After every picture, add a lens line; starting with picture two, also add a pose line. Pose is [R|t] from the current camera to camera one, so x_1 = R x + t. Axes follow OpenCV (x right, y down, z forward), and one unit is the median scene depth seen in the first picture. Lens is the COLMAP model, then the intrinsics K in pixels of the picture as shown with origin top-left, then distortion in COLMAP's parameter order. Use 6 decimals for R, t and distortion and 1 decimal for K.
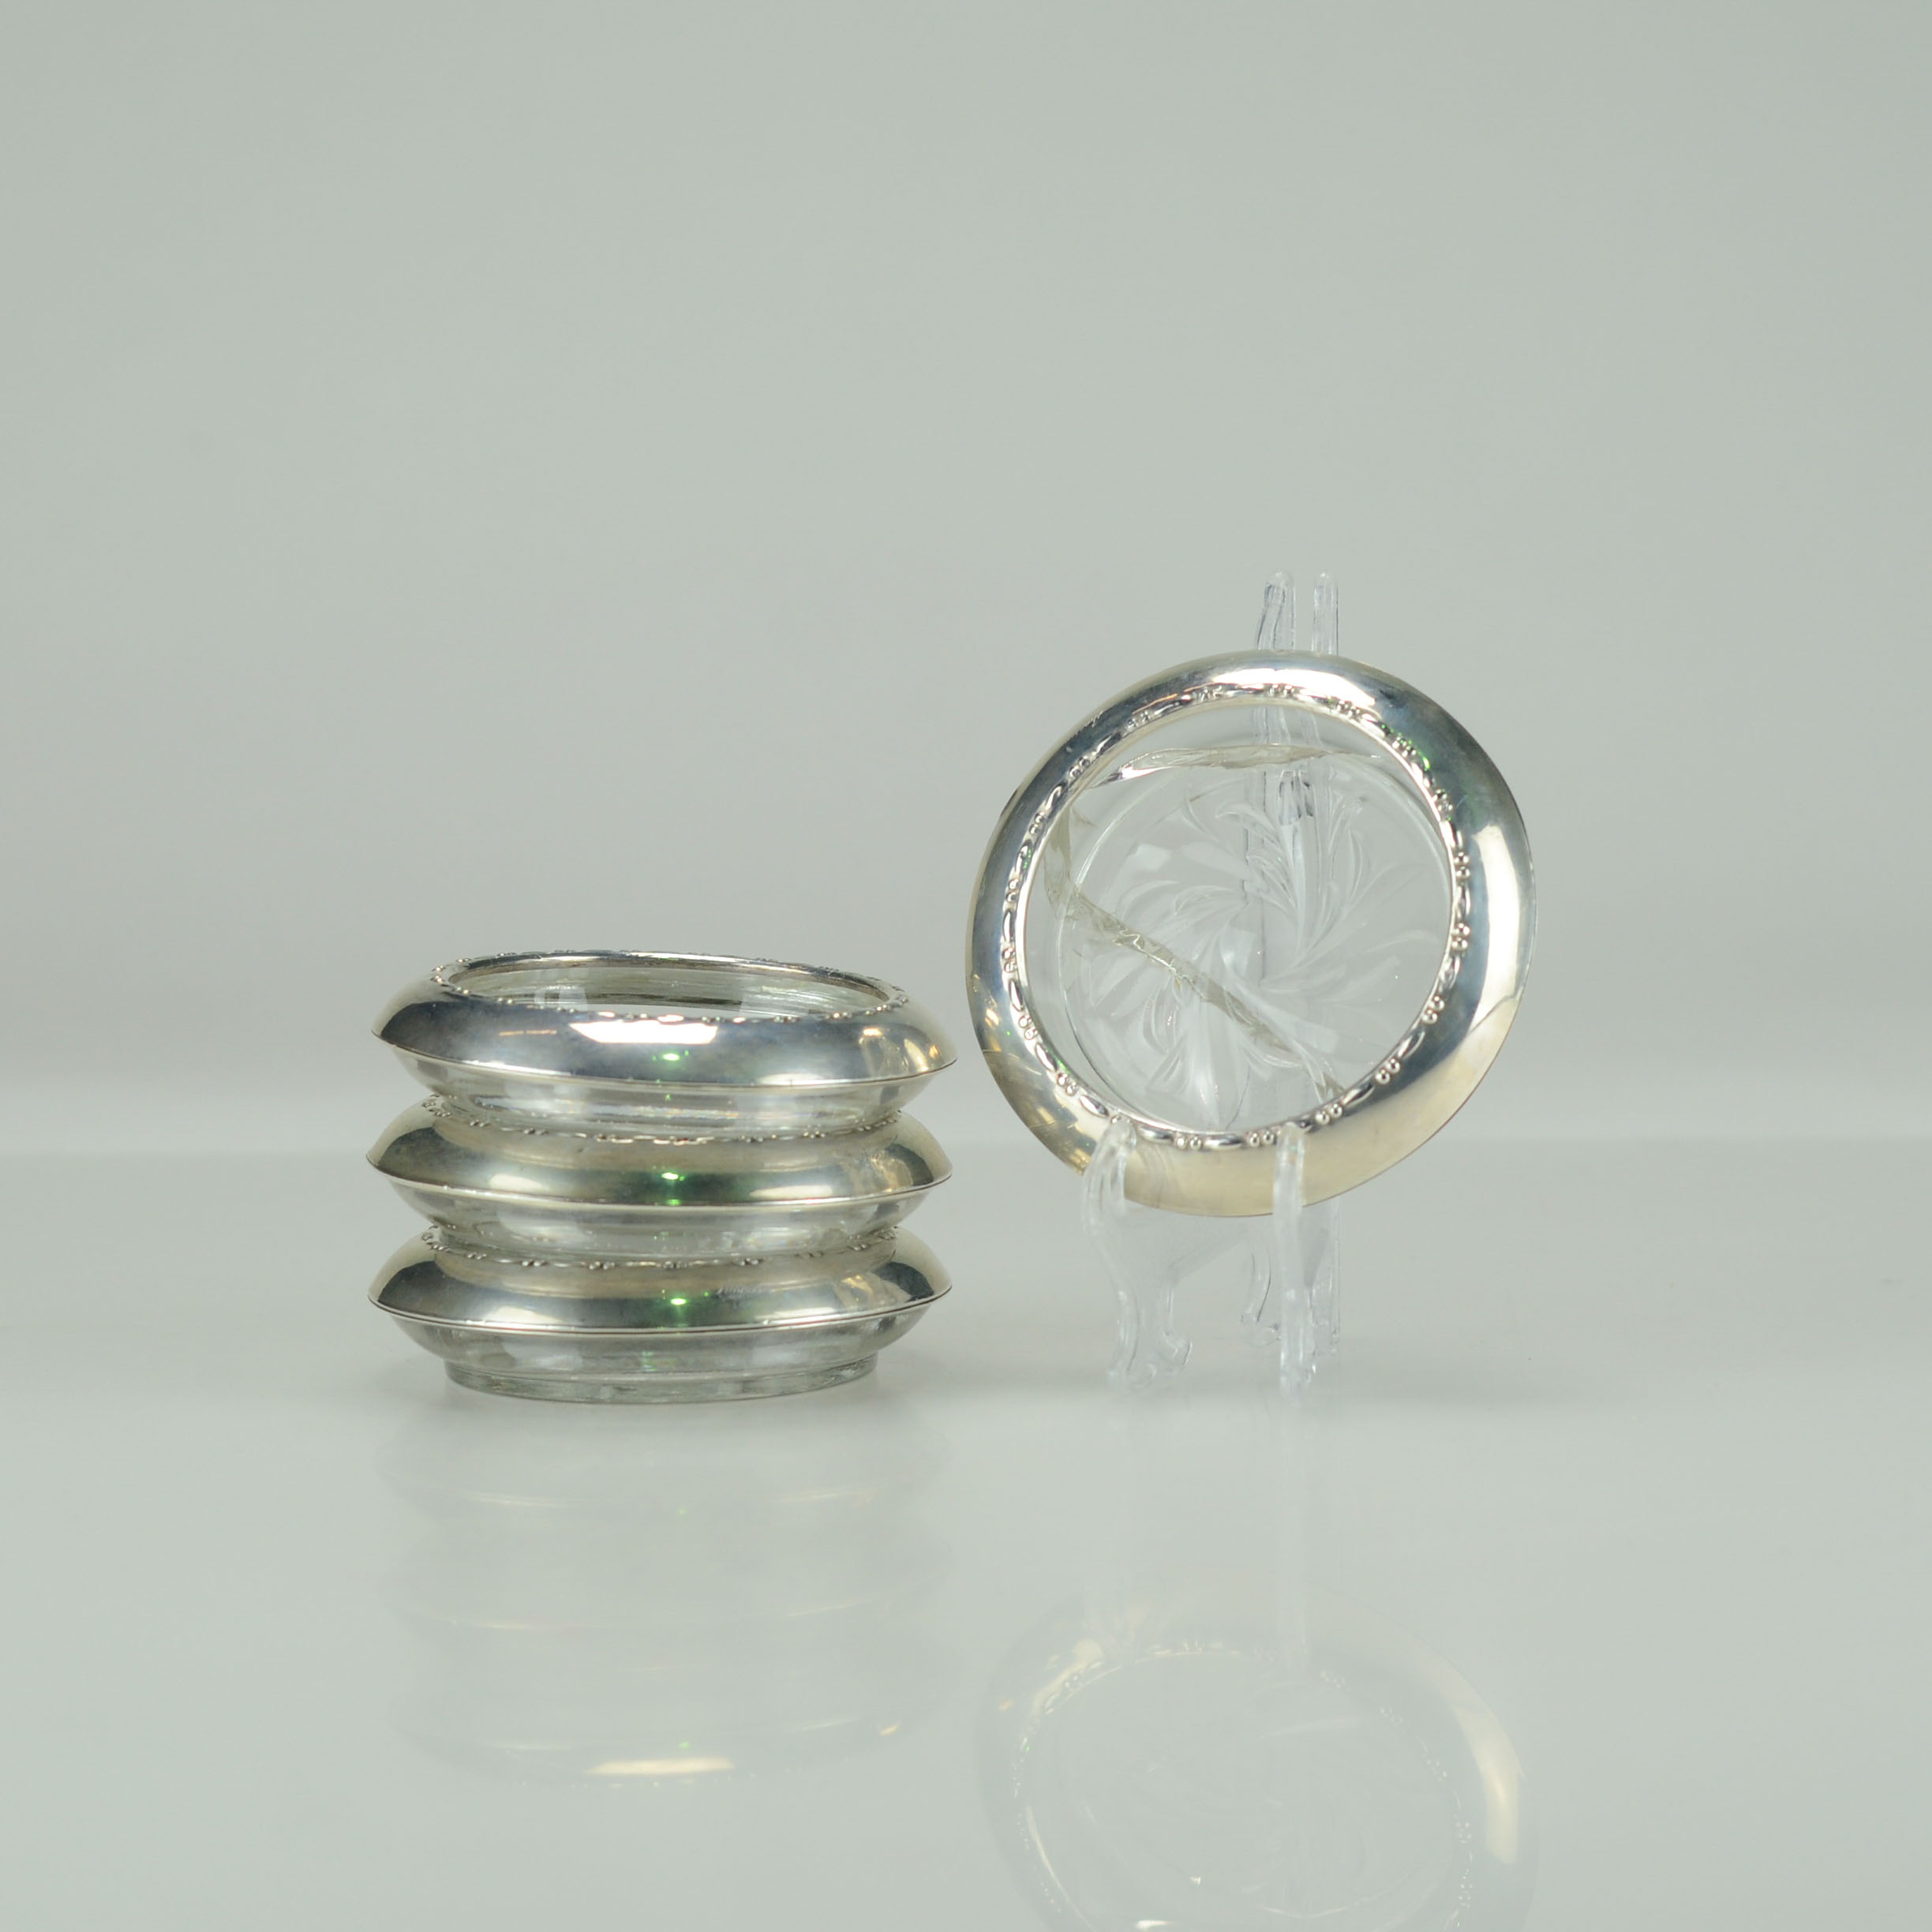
lens RADIAL K [[7546.8, 0, 966.0], [0, 7546.8, 966.0], [0, 0, 1]] dist [0.069533, 0.569188]
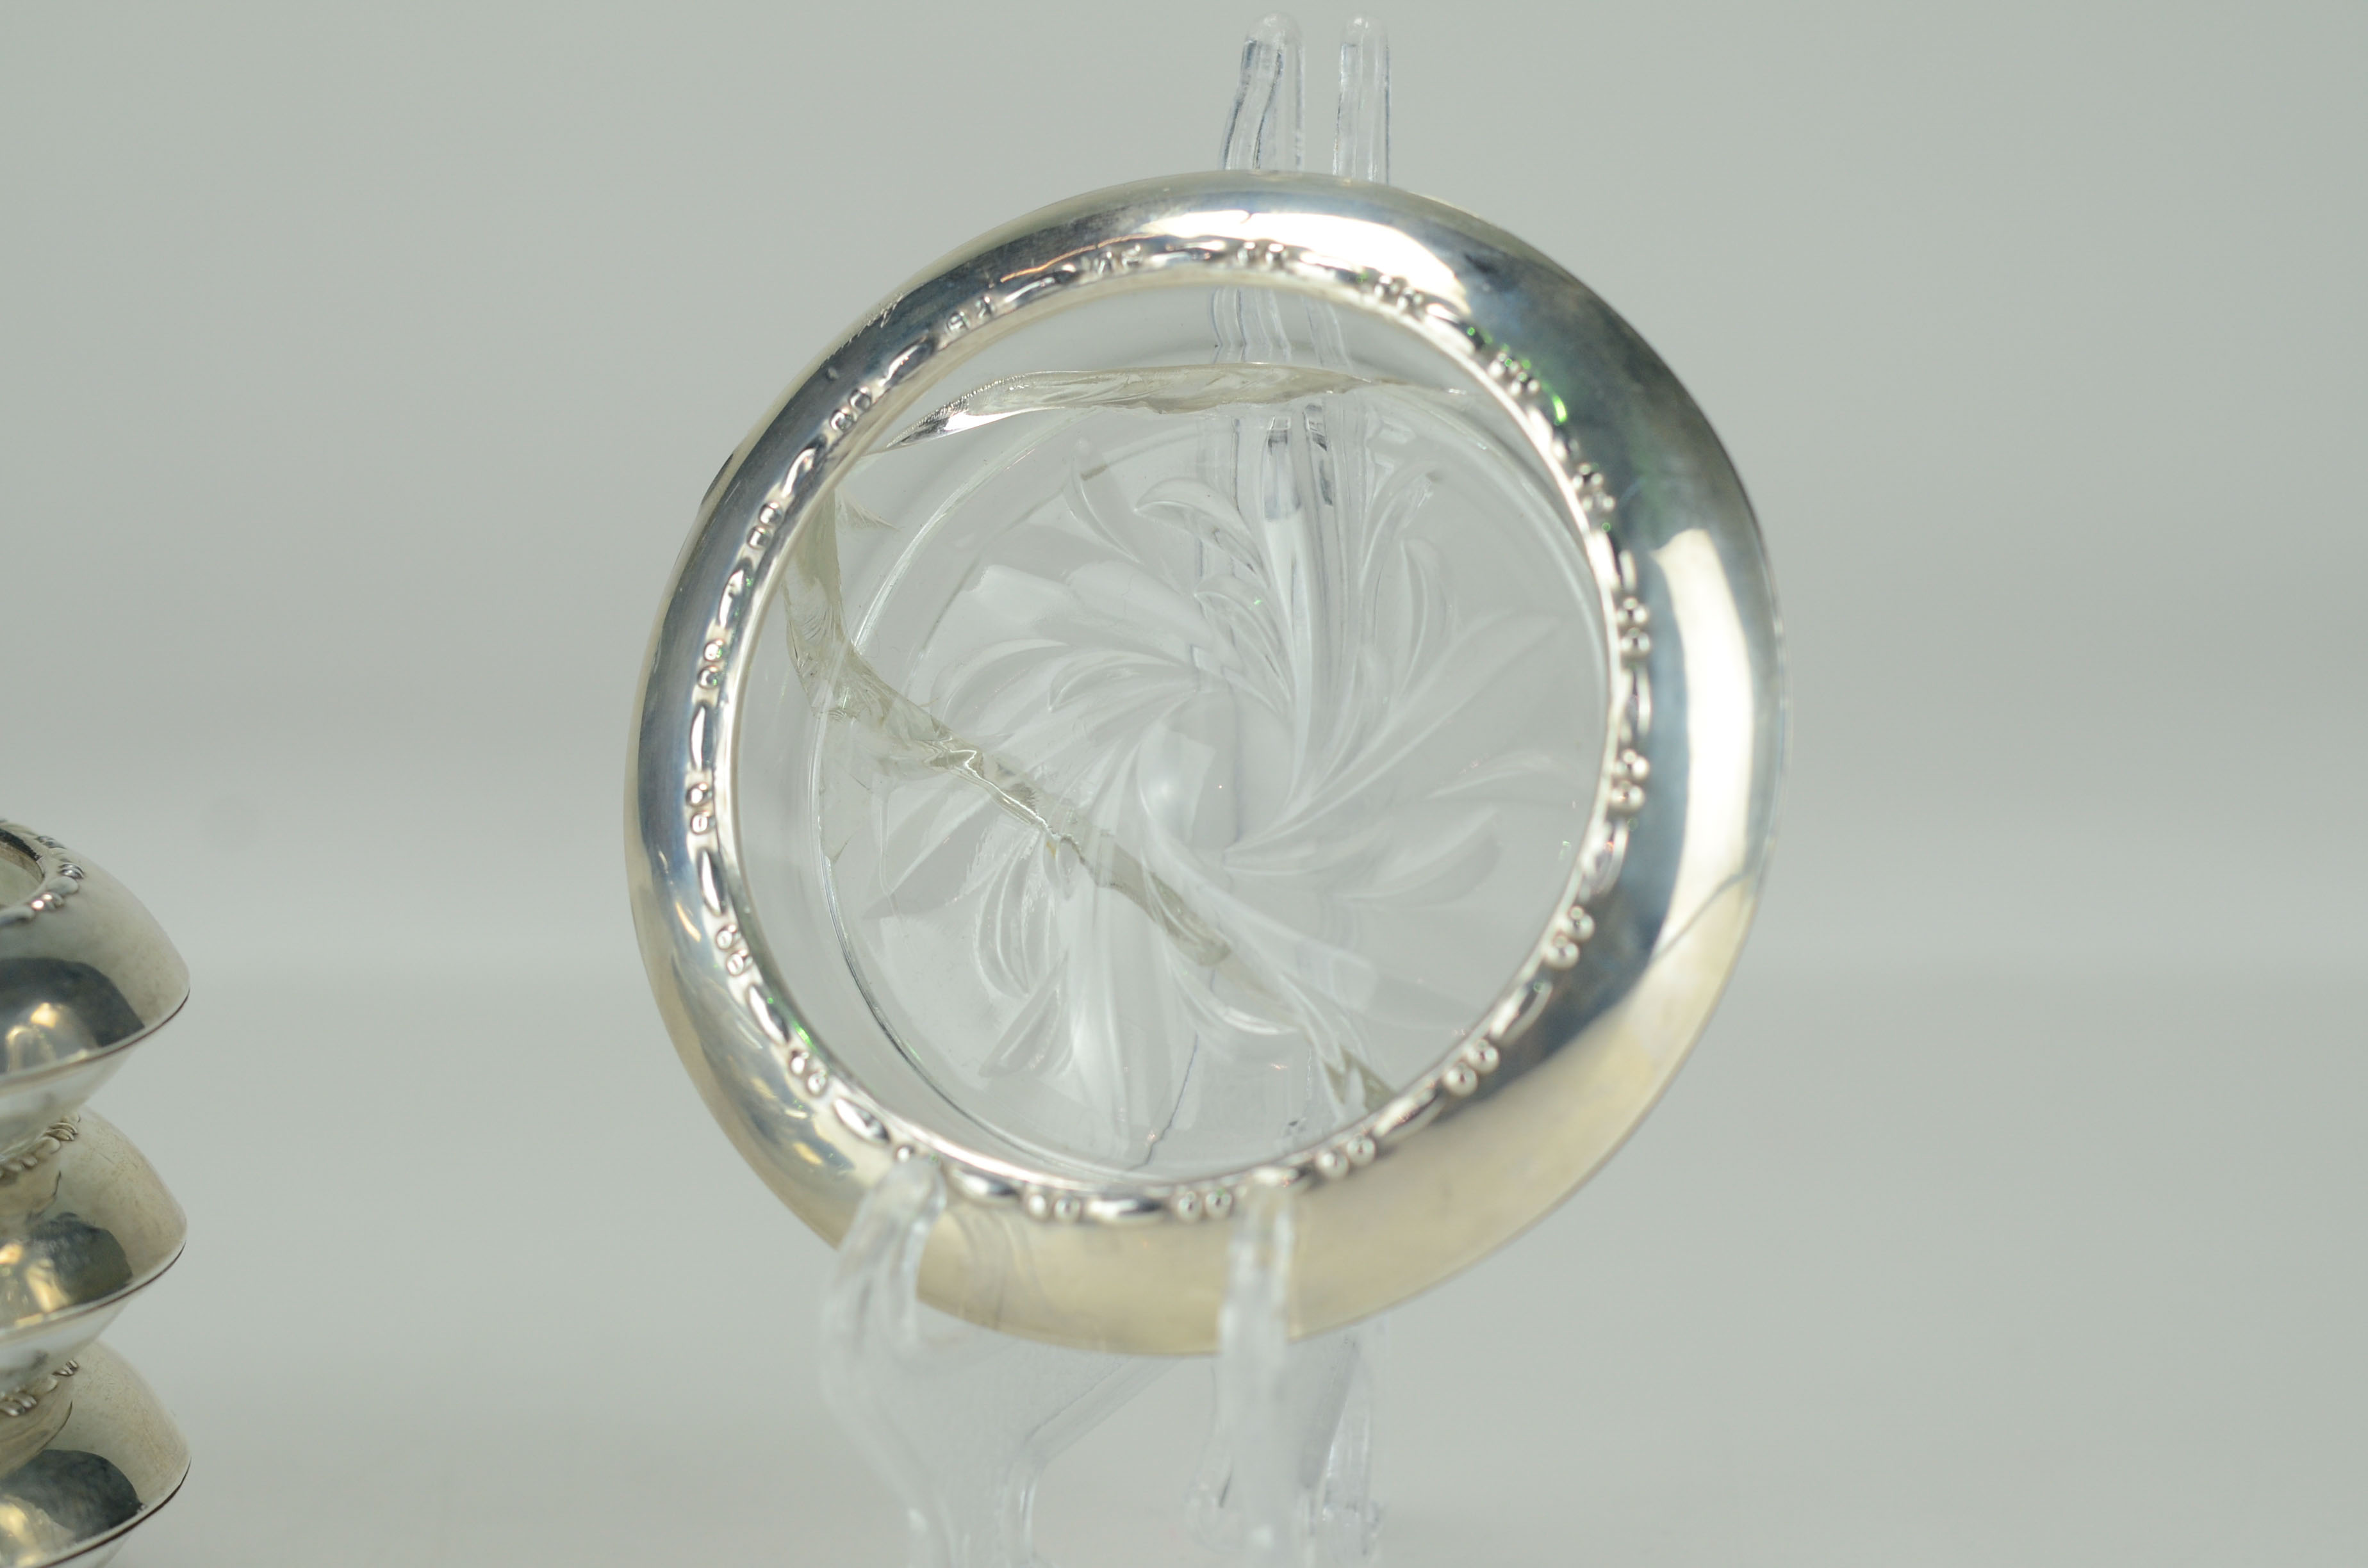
lens RADIAL K [[6127.7, 0, 1184.0], [0, 6127.7, 784.0], [0, 0, 1]] dist [-0.075853, -0.176683]
pose [[0.999928, 0.004695, -0.011007, 0.041440], [-0.004118, 0.998648, 0.051825, -0.023025], [0.011236, -0.051776, 0.998595, 0.609205]]
